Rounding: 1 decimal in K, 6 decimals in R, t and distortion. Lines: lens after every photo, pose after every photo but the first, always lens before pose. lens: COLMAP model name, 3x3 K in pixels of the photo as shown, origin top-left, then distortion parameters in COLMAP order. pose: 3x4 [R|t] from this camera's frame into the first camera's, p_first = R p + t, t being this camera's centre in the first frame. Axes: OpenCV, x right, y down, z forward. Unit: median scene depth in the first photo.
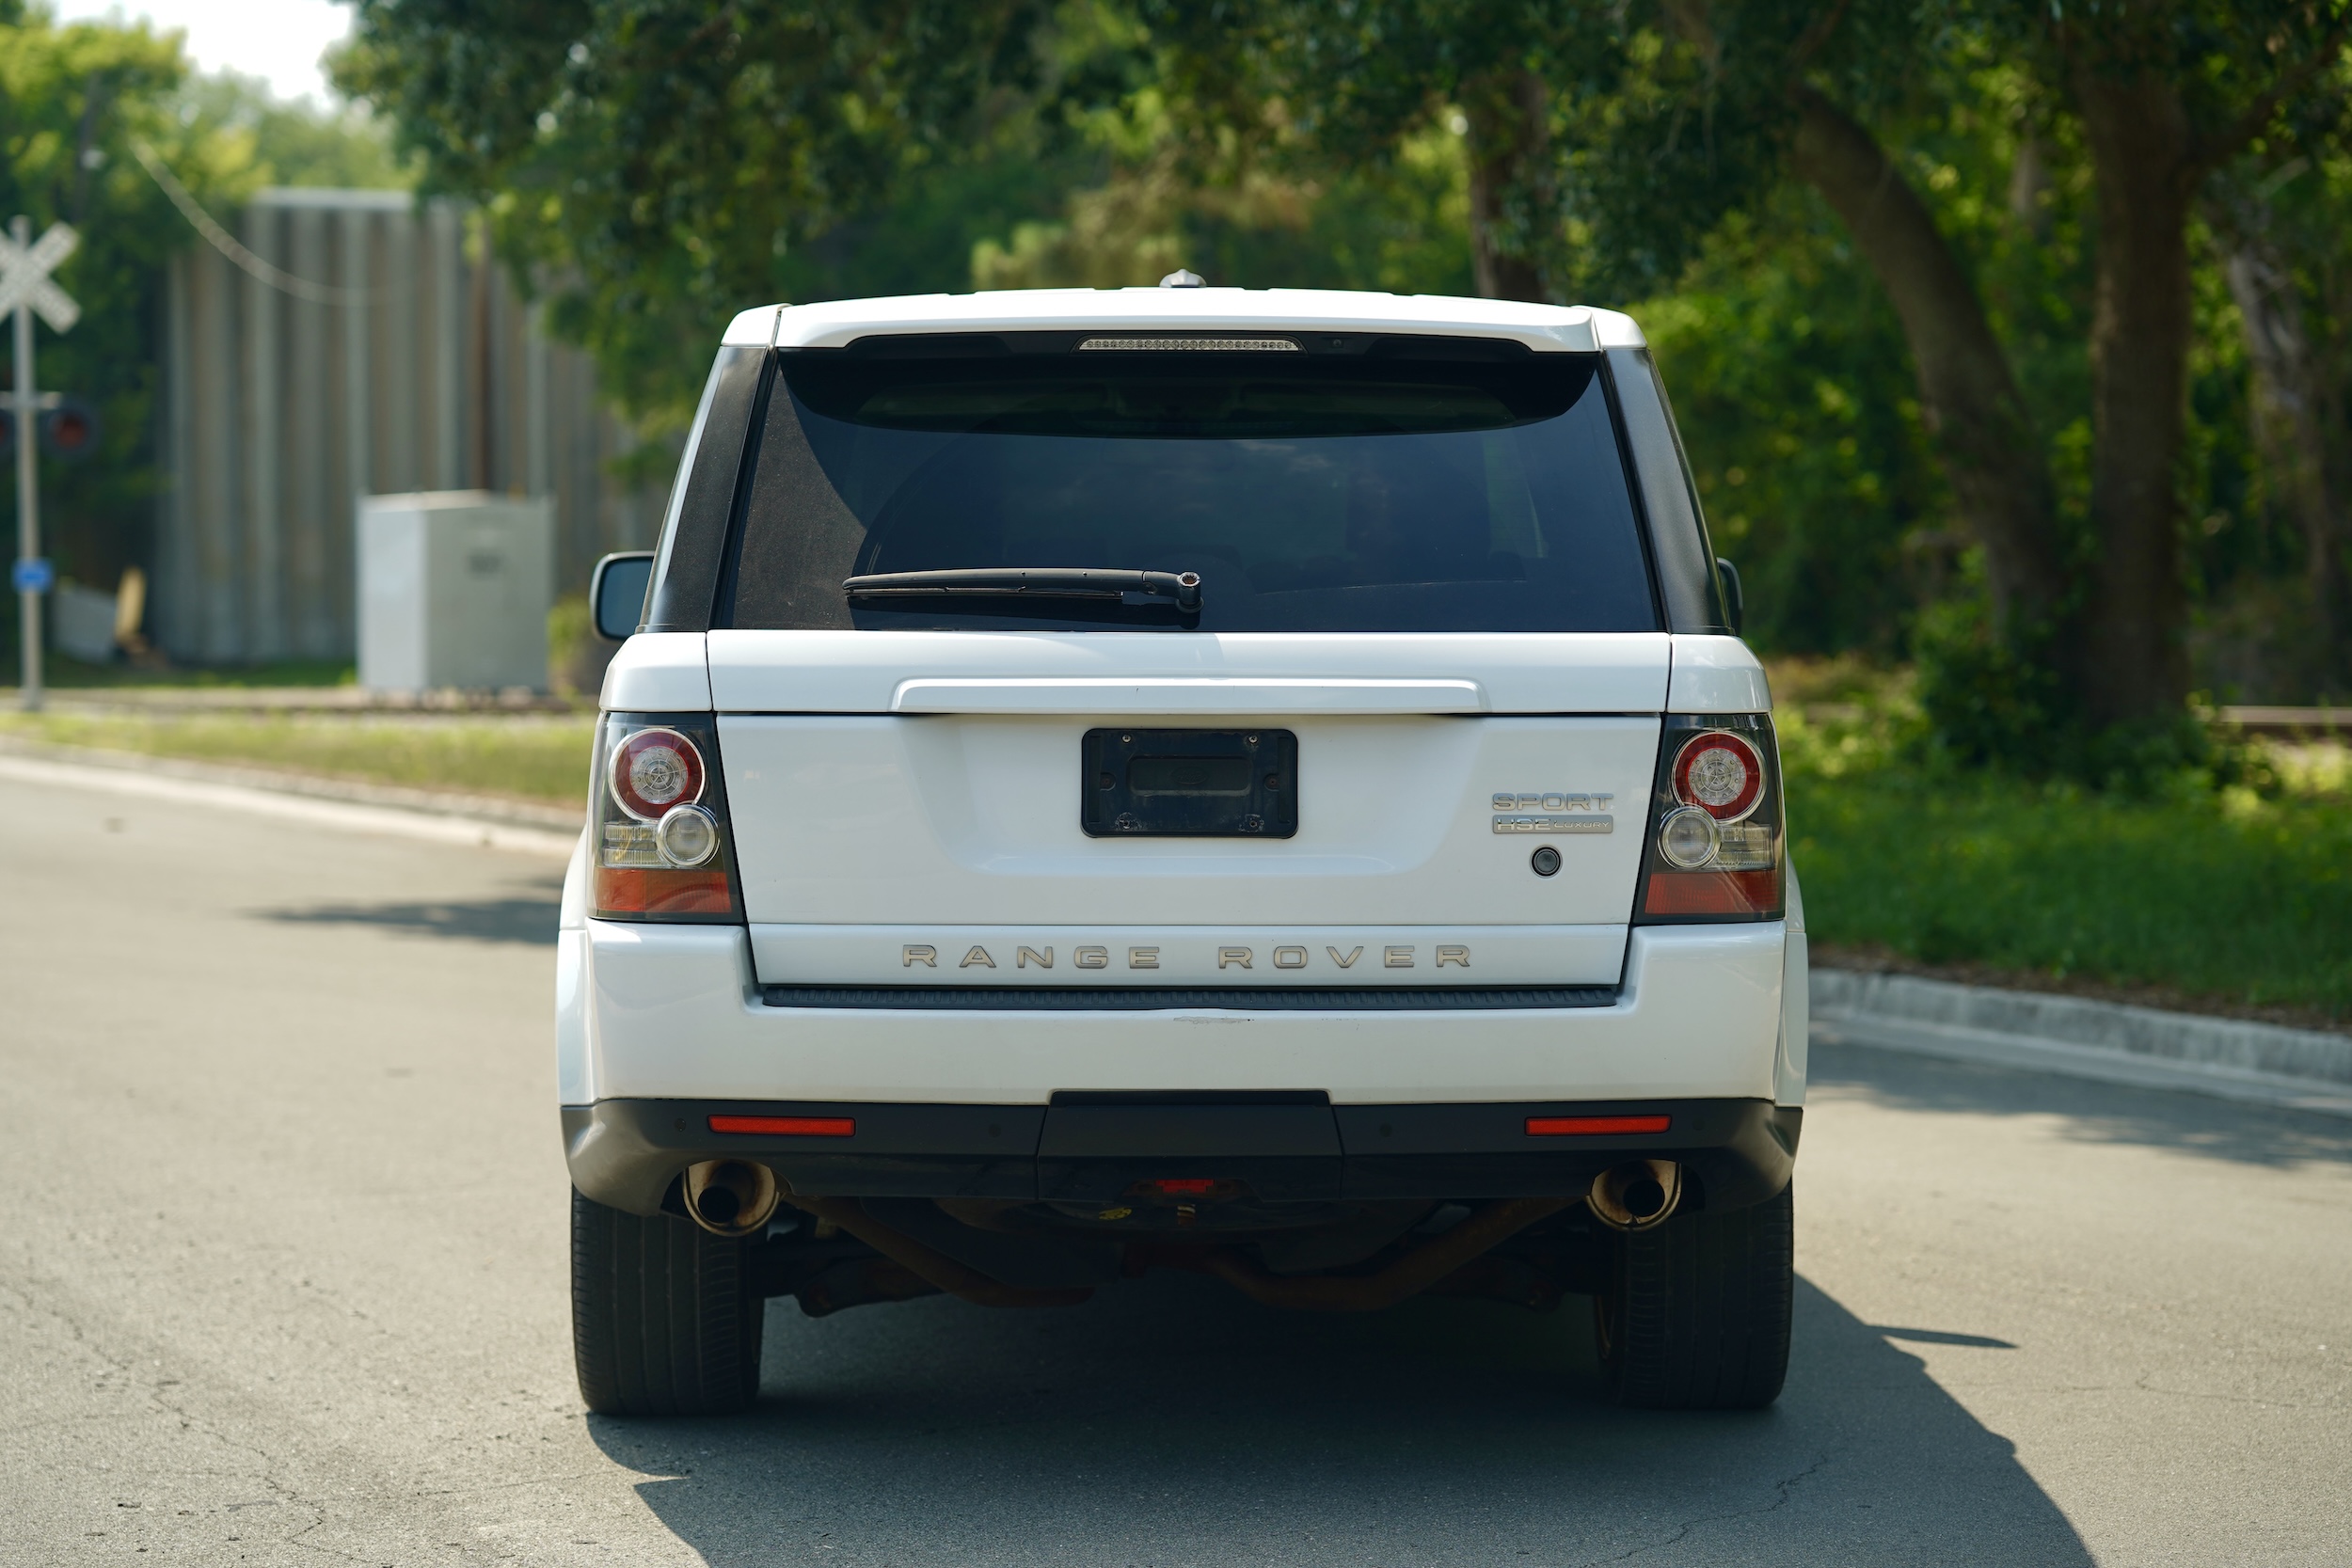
lens RADIAL K [[5664.3, 0, 1174.3], [0, 5664.3, 792.3], [0, 0, 1]] dist [0.118226, 0.000000]
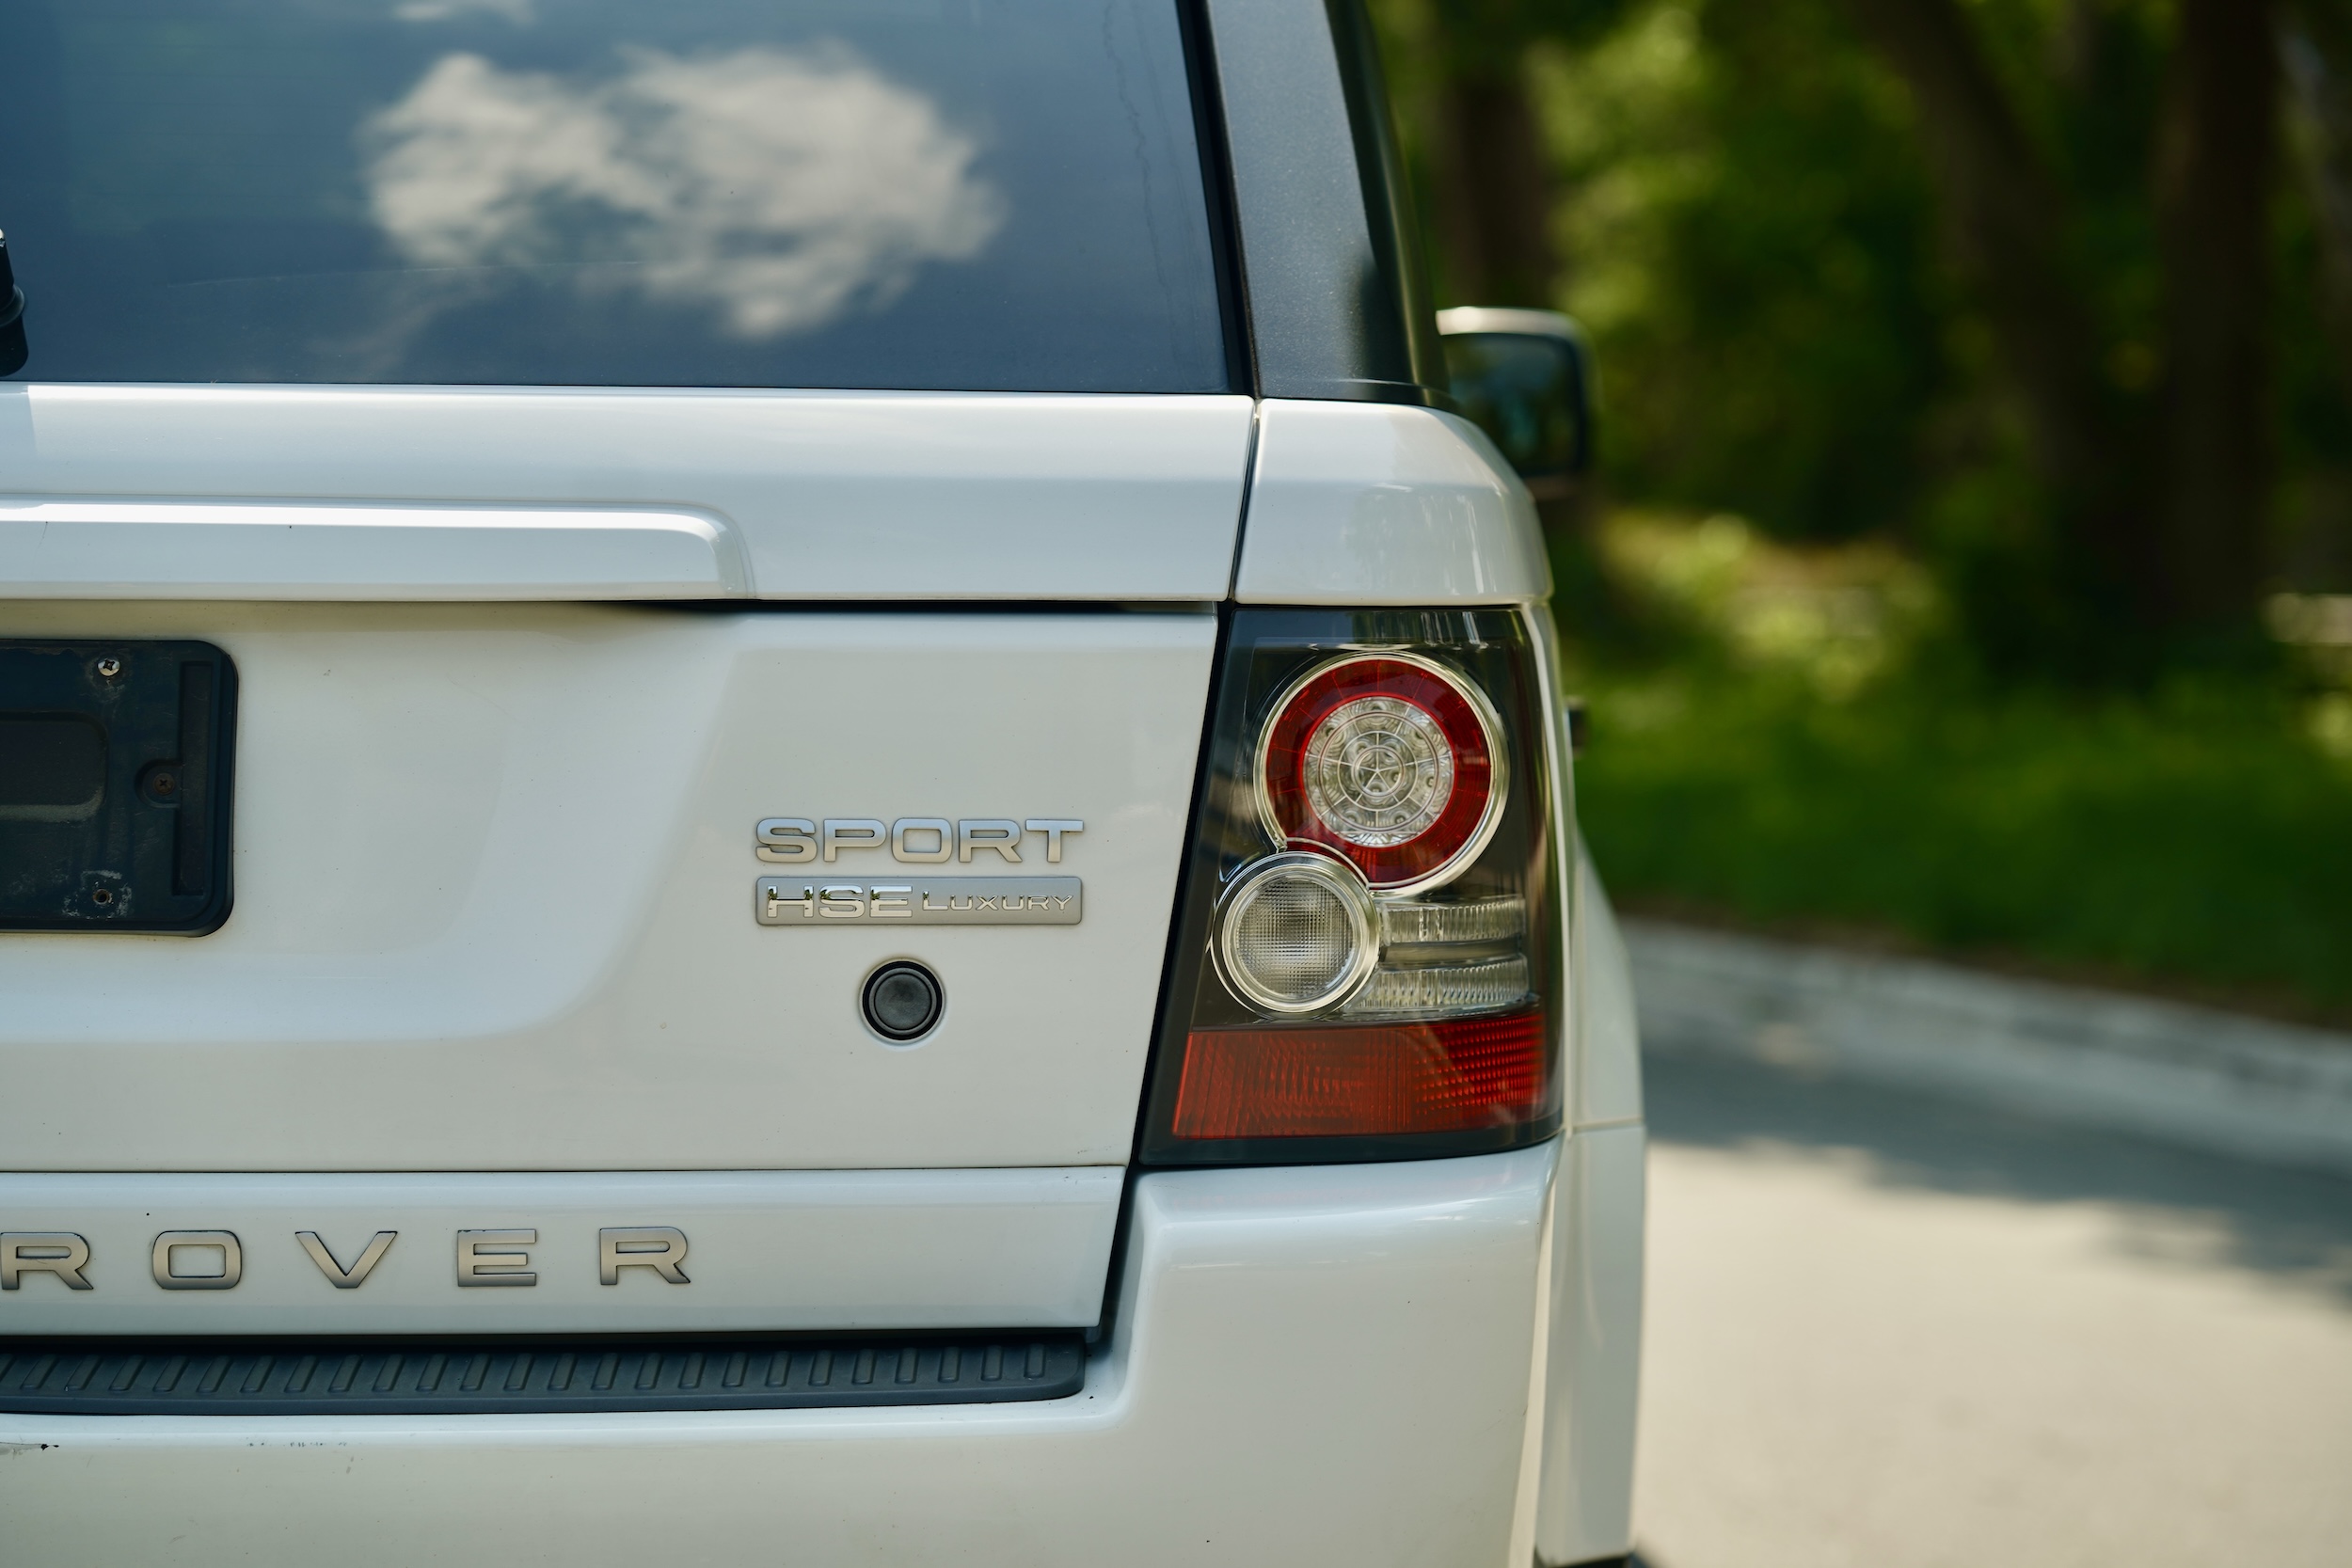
lens RADIAL K [[5664.3, 0, 1178.4], [0, 5664.3, 776.3], [0, 0, 1]] dist [0.118226, 0.000000]
pose [[0.999976, 0.005901, -0.003671, 0.084549], [-0.005843, 0.999860, 0.015703, -0.008444], [0.003763, -0.015681, 0.999870, 0.623533]]
